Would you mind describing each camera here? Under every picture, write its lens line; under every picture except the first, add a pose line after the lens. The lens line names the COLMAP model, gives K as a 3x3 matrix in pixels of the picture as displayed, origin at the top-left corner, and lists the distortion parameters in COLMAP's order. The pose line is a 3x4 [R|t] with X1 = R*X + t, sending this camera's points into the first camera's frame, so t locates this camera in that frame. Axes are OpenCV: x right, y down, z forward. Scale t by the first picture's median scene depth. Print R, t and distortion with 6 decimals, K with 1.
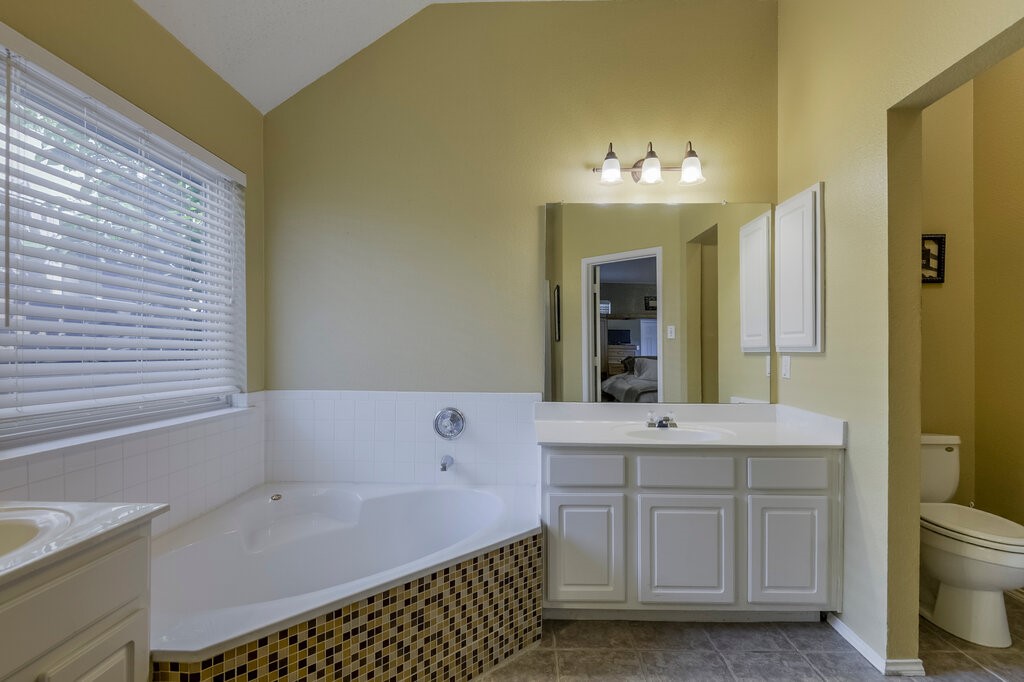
lens RADIAL K [[480.7, 0, 506.9], [0, 480.7, 342.5], [0, 0, 1]] dist [0.041559, -0.026317]
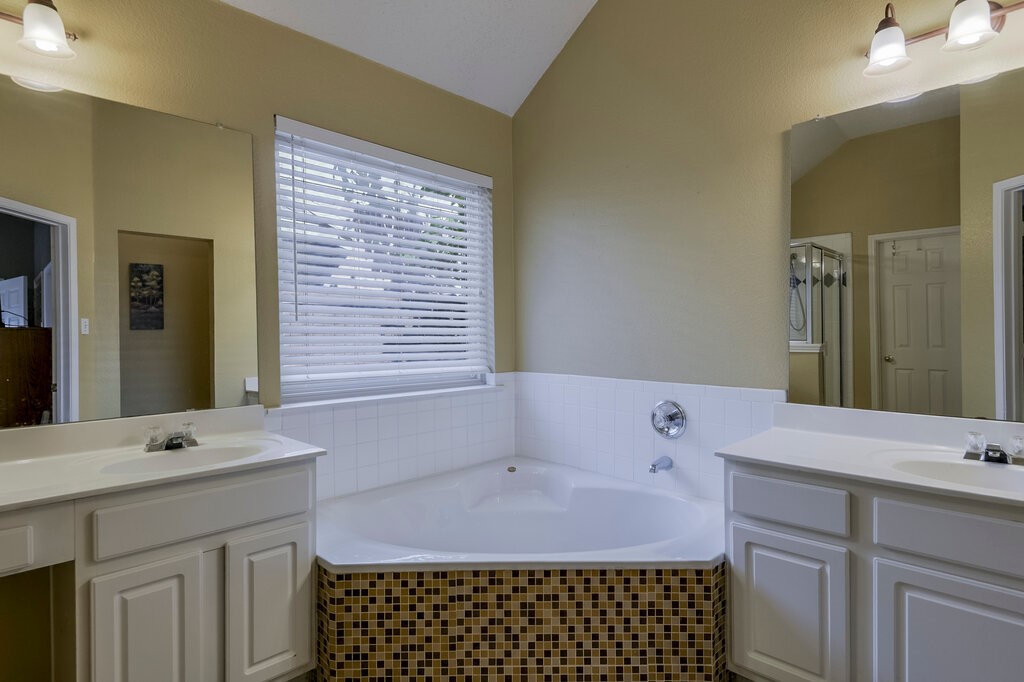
lens RADIAL K [[520.7, 0, 508.9], [0, 520.7, 340.2], [0, 0, 1]] dist [0.060949, -0.032492]
pose [[0.741394, -0.000976, -0.671069, 0.444157], [0.017961, 0.999670, 0.018389, 0.009049], [0.670830, -0.025686, 0.741167, 0.189889]]
